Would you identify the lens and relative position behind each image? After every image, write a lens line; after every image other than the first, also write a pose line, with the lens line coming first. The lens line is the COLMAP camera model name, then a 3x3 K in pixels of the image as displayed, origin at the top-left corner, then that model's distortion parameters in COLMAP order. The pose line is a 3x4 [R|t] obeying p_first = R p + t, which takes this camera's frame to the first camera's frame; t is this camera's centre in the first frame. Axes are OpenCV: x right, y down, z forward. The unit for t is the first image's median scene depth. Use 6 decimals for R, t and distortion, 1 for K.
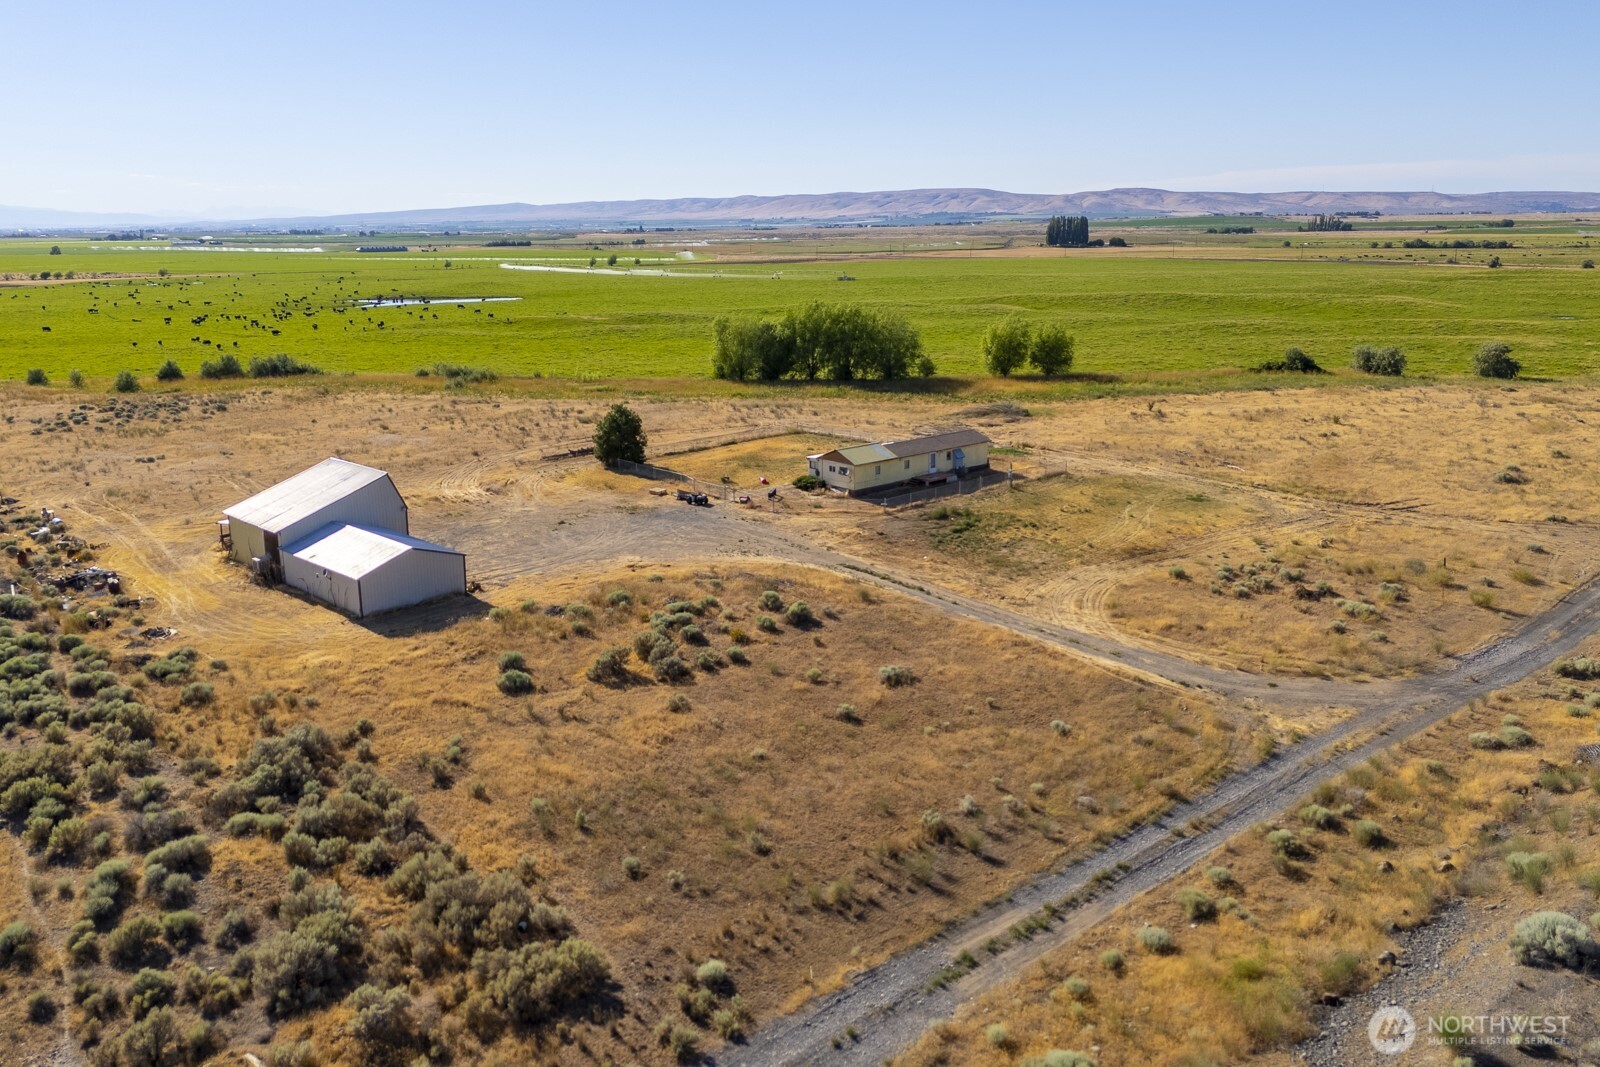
lens RADIAL K [[1188.1, 0, 804.7], [0, 1188.1, 510.0], [0, 0, 1]] dist [0.088454, -0.096119]
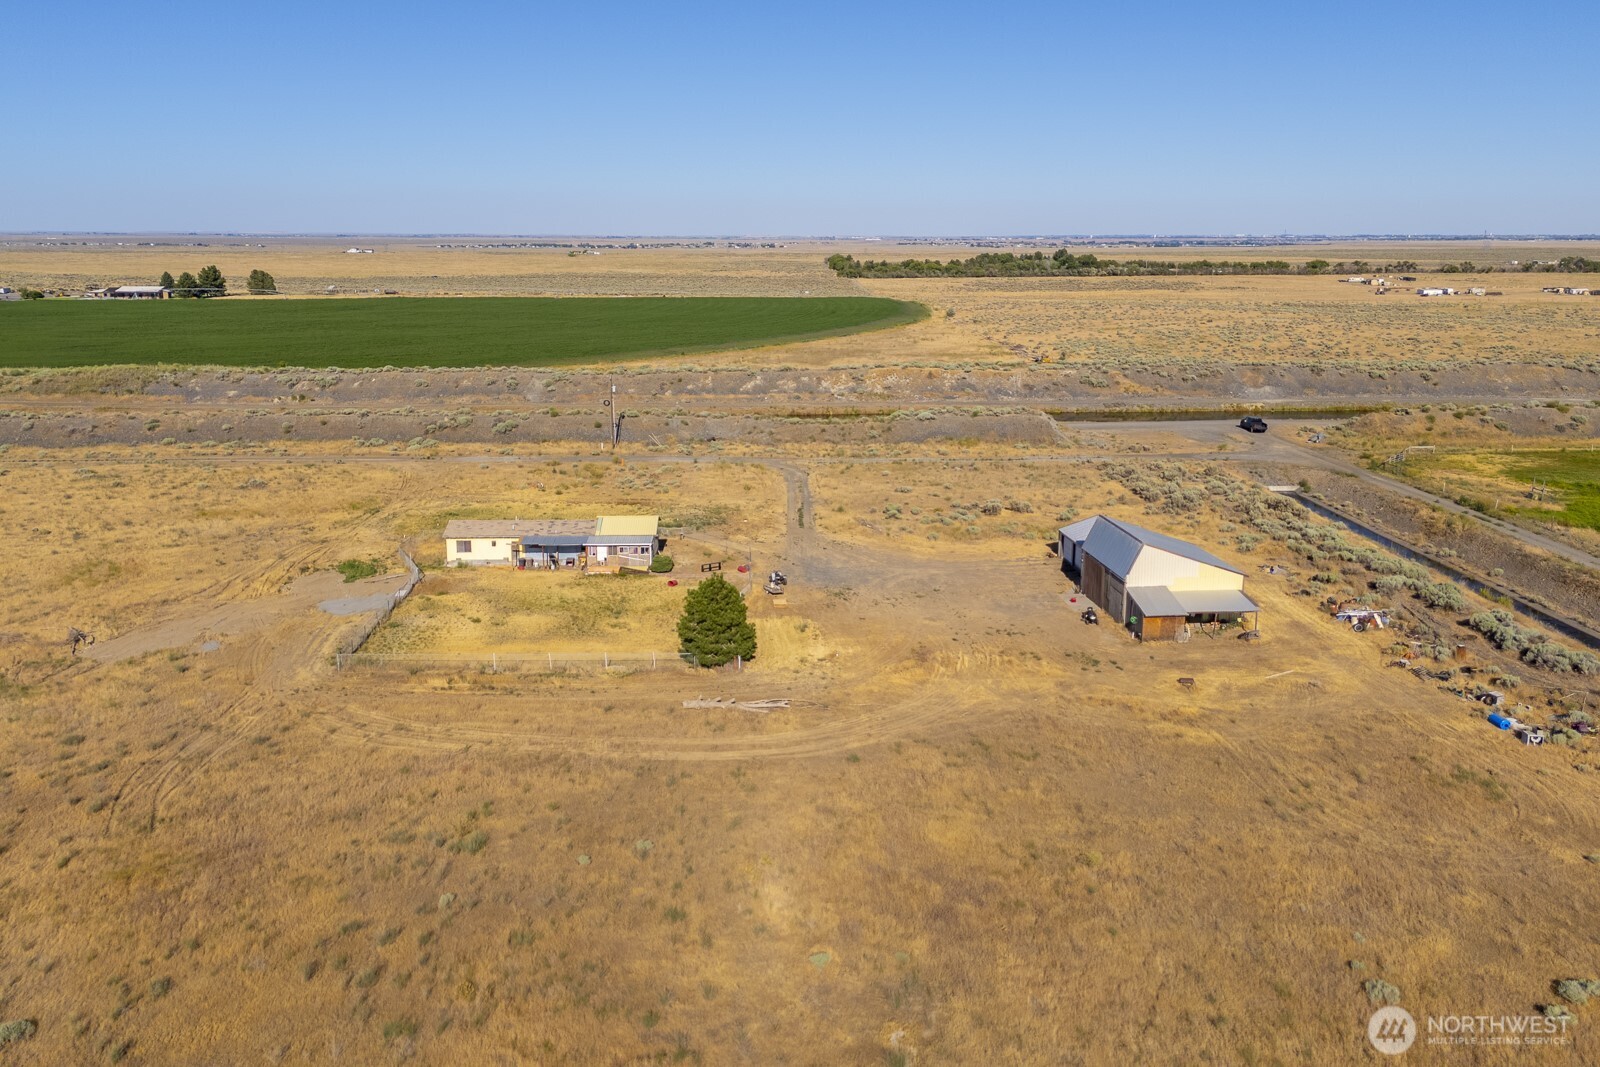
lens RADIAL K [[1188.1, 0, 804.7], [0, 1188.1, 510.0], [0, 0, 1]] dist [0.088454, -0.096119]
pose [[-0.775231, -0.132646, 0.617594, -0.649799], [0.155458, 0.907570, 0.390063, -0.403293], [-0.612250, 0.398399, -0.682955, 1.515716]]
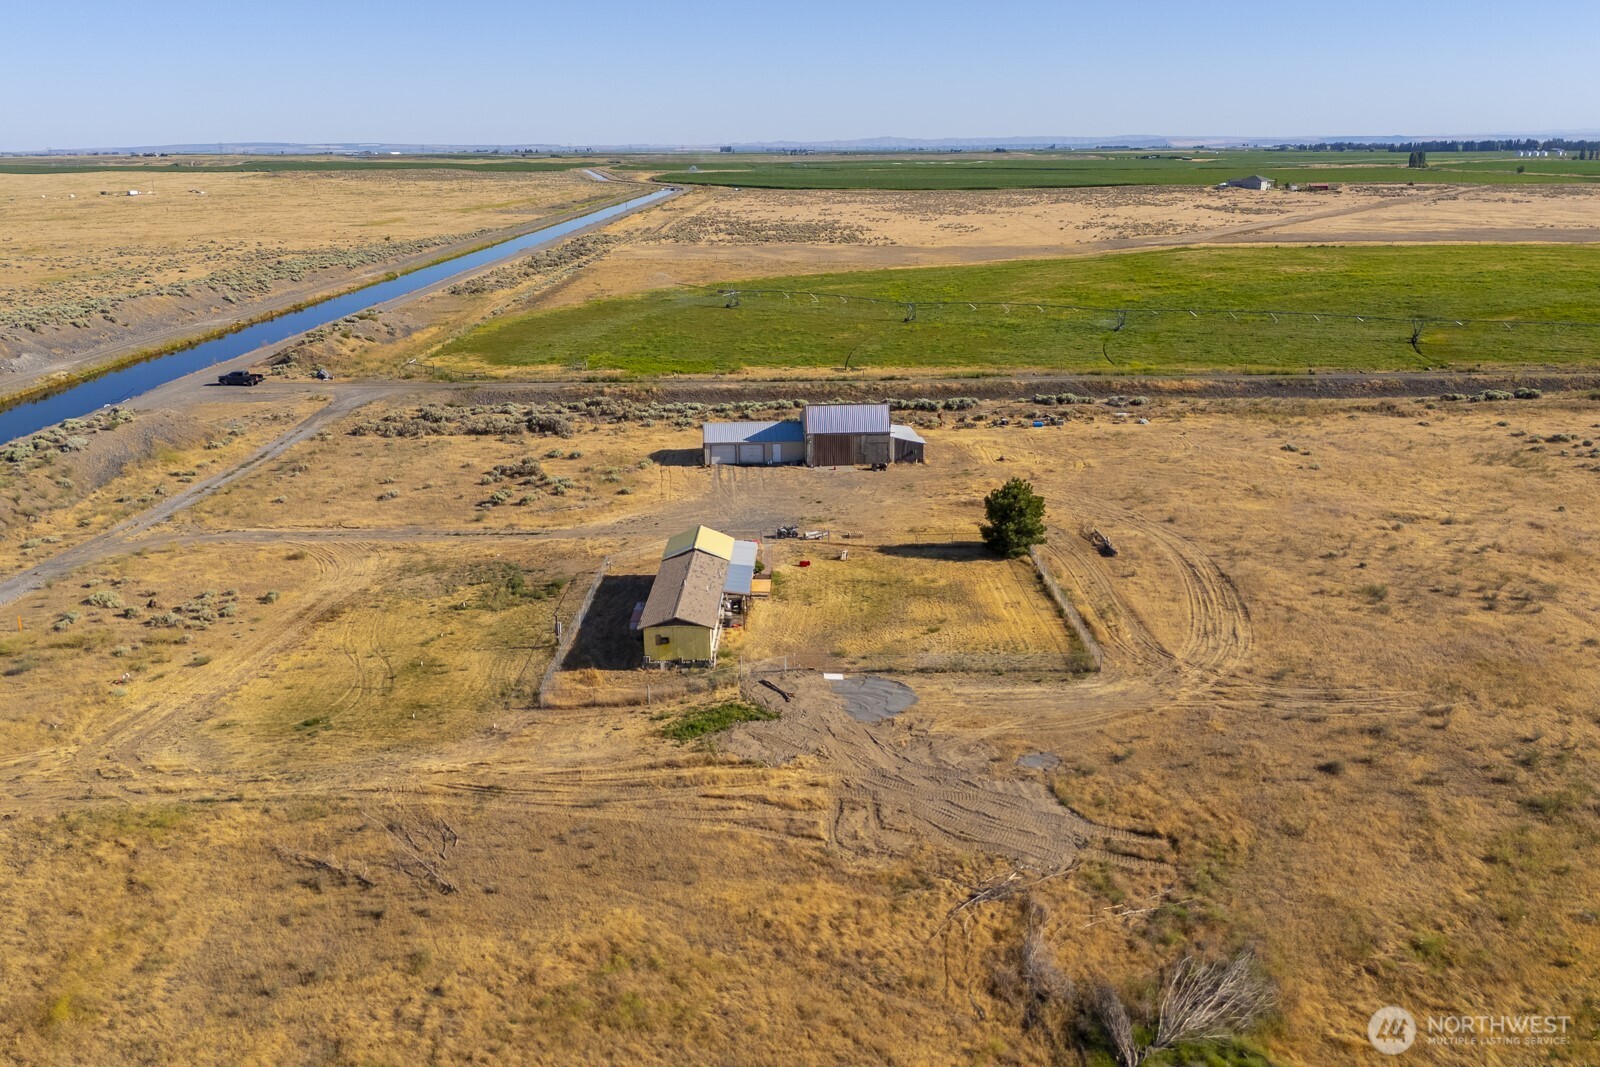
lens RADIAL K [[1188.1, 0, 804.7], [0, 1188.1, 510.0], [0, 0, 1]] dist [0.088454, -0.096119]
pose [[-0.654824, 0.230528, -0.719765, 0.575641], [-0.166422, 0.884989, 0.434853, -0.433950], [0.737230, 0.404537, -0.541148, 1.444829]]
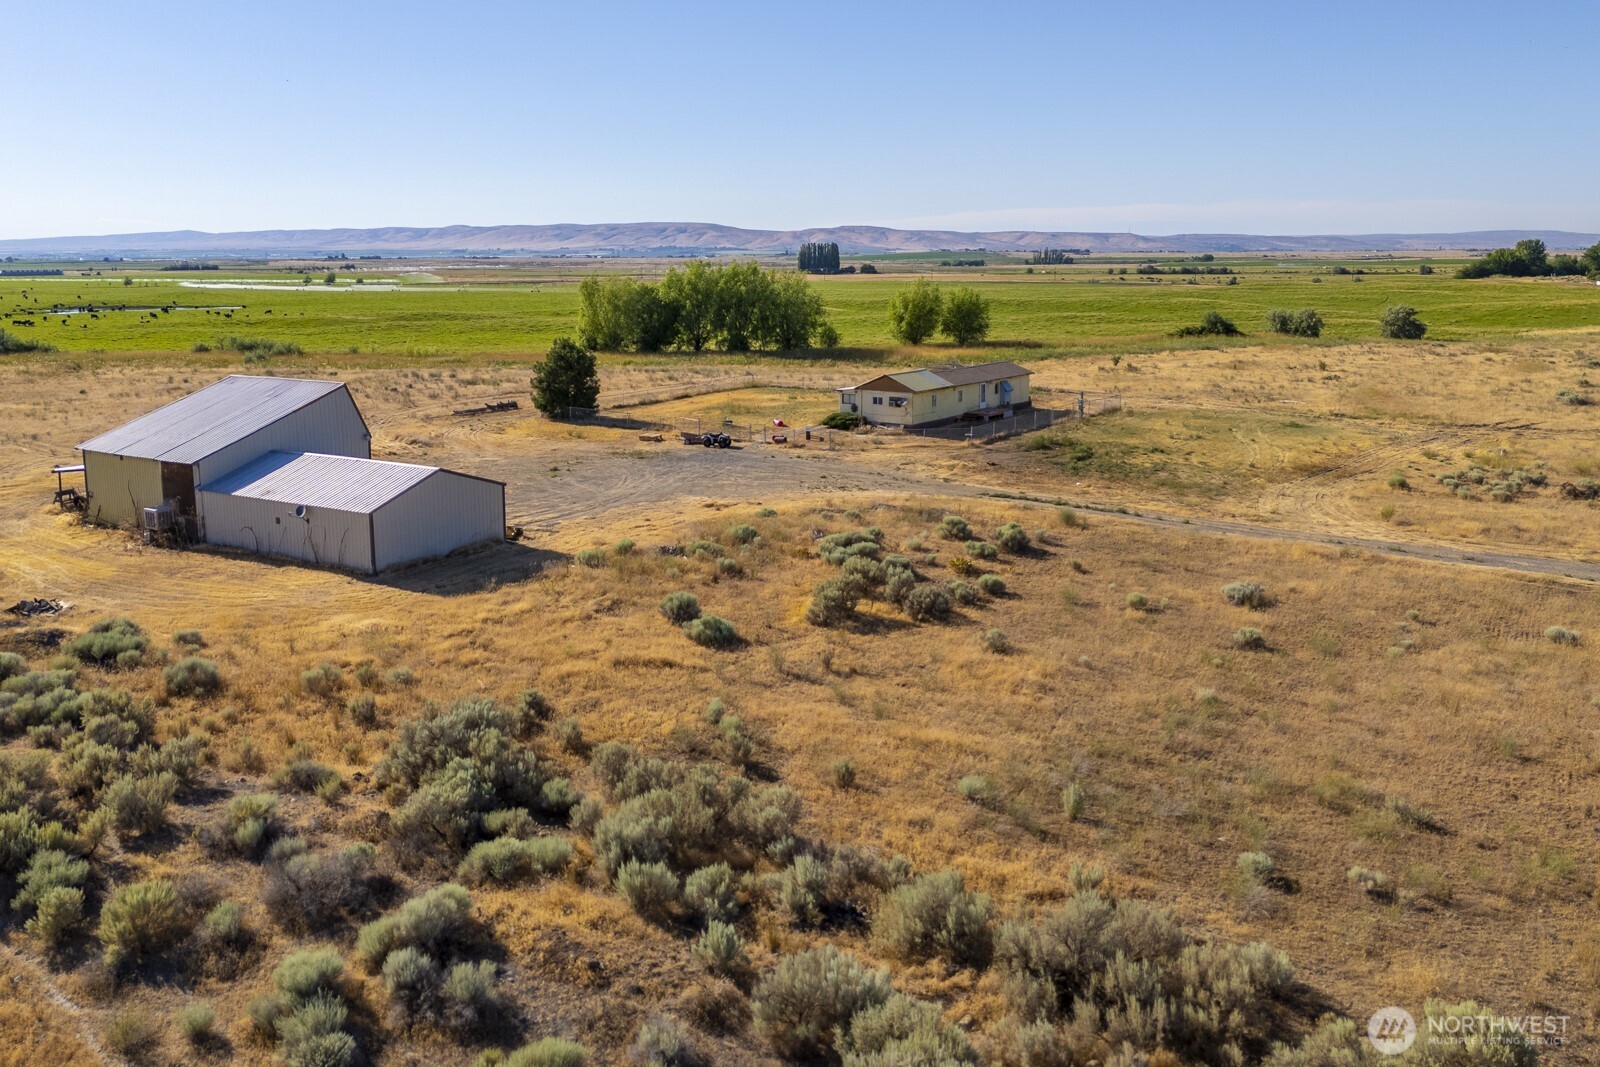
lens RADIAL K [[1236.3, 0, 806.9], [0, 1236.3, 500.9], [0, 0, 1]] dist [0.097958, -0.106947]
pose [[0.975710, -0.035259, 0.216211, -0.194786], [0.044543, 0.998276, -0.038217, 0.059043], [-0.214491, 0.046920, 0.975598, 0.198458]]
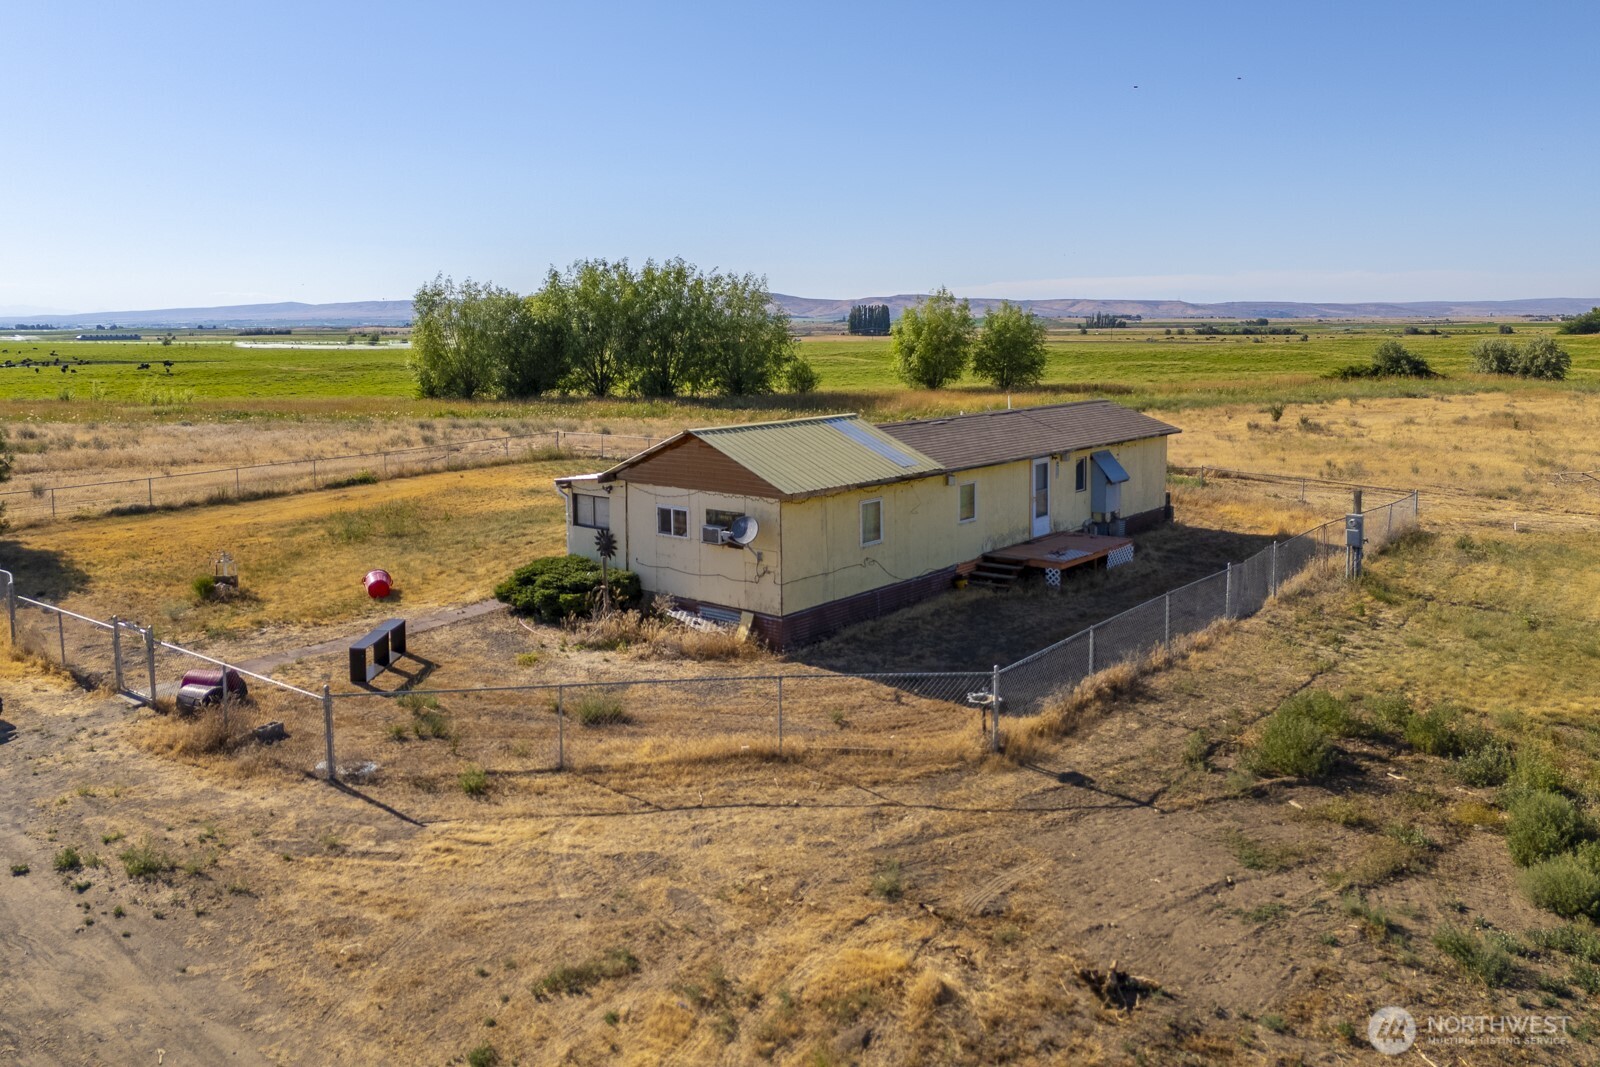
lens RADIAL K [[1200.2, 0, 812.8], [0, 1200.2, 433.7], [0, 0, 1]] dist [0.053308, -0.030504]
pose [[0.984547, -0.009556, 0.174858, 0.009471], [0.034886, 0.989199, -0.142367, -0.016983], [-0.171609, 0.146267, 0.974247, 0.736121]]
